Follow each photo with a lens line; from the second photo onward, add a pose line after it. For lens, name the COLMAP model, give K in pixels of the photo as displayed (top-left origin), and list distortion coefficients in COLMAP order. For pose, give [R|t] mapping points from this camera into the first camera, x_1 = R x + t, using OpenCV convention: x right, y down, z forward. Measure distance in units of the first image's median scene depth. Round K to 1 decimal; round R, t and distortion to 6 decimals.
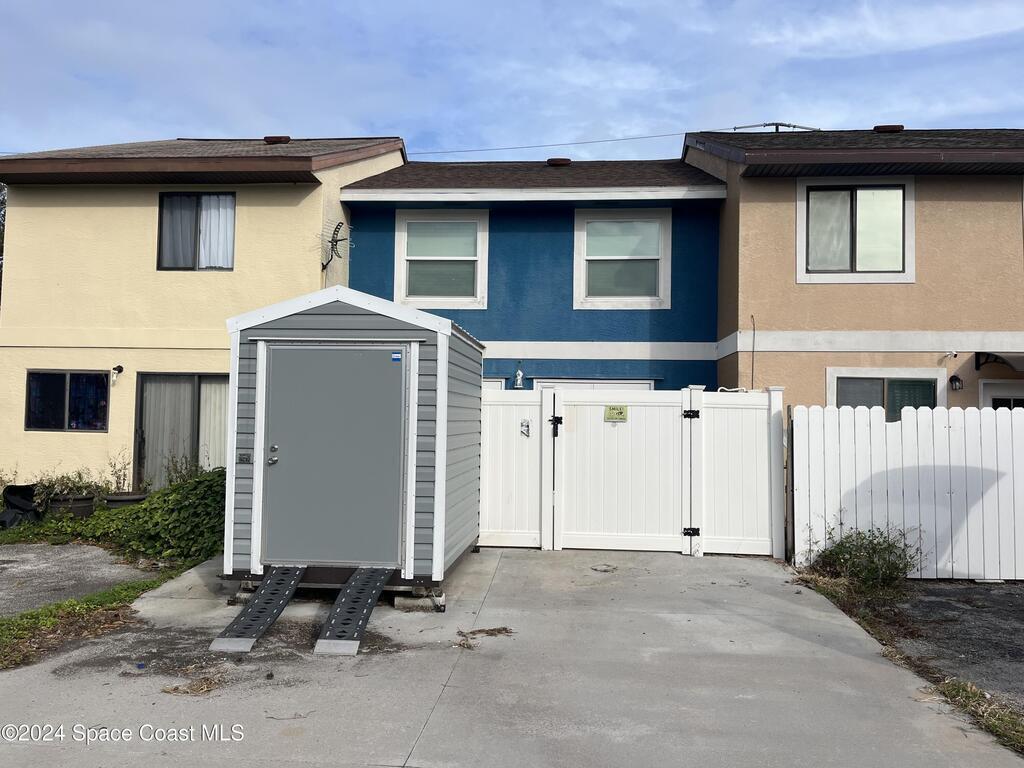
lens RADIAL K [[778.1, 0, 514.8], [0, 778.1, 381.6], [0, 0, 1]] dist [0.058177, -0.090372]
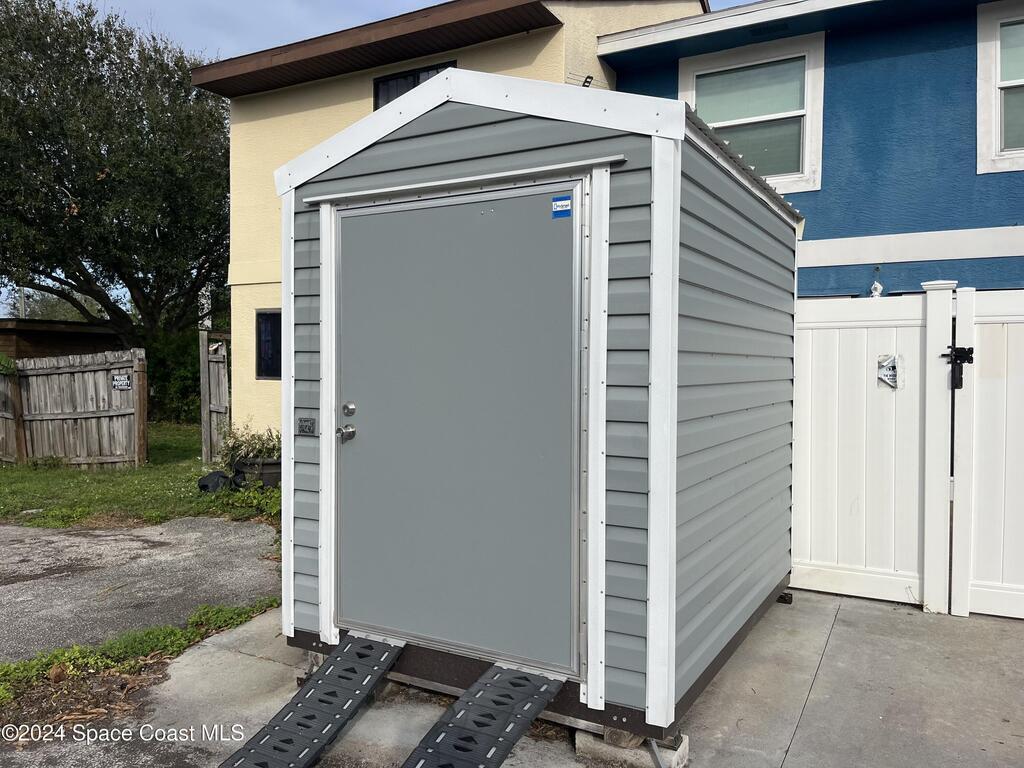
lens RADIAL K [[778.1, 0, 507.3], [0, 778.1, 383.2], [0, 0, 1]] dist [0.058177, -0.090372]
pose [[0.905989, -0.000114, -0.423302, 0.005844], [0.027719, 0.997870, 0.059056, 0.032575], [0.422393, -0.065238, 0.904062, 0.467127]]
